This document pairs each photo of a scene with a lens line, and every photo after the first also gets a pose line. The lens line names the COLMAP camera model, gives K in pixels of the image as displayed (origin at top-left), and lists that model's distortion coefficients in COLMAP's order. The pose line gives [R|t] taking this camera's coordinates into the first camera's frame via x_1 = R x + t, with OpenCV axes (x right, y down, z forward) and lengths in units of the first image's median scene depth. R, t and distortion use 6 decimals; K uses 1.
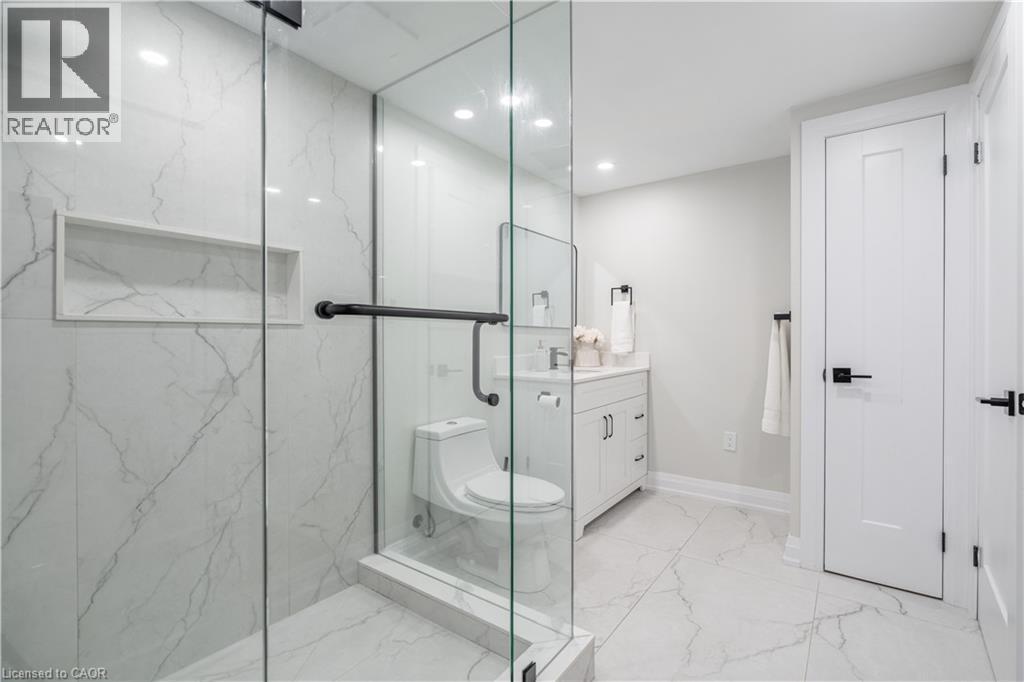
lens RADIAL K [[462.9, 0, 512.7], [0, 462.9, 339.6], [0, 0, 1]] dist [-0.003642, 0.000609]
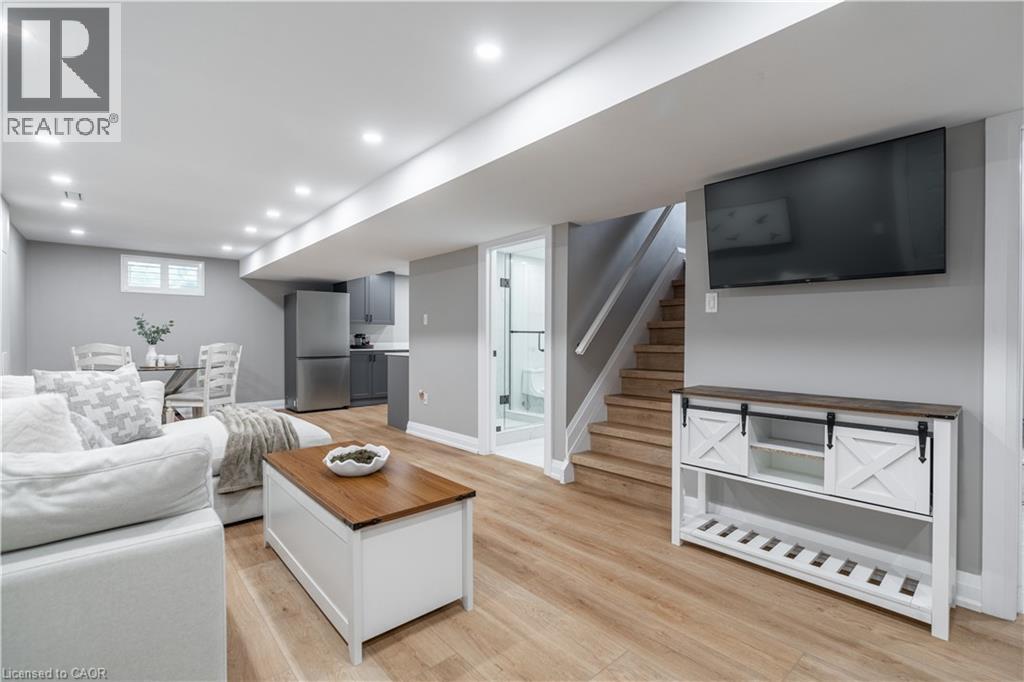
lens RADIAL K [[462.9, 0, 510.6], [0, 462.9, 341.4], [0, 0, 1]] dist [-0.003642, 0.000609]
pose [[0.978041, 0.006611, -0.208309, 0.304337], [-0.006147, 0.999977, 0.002875, 0.017796], [0.208323, -0.001532, 0.978059, -1.793522]]
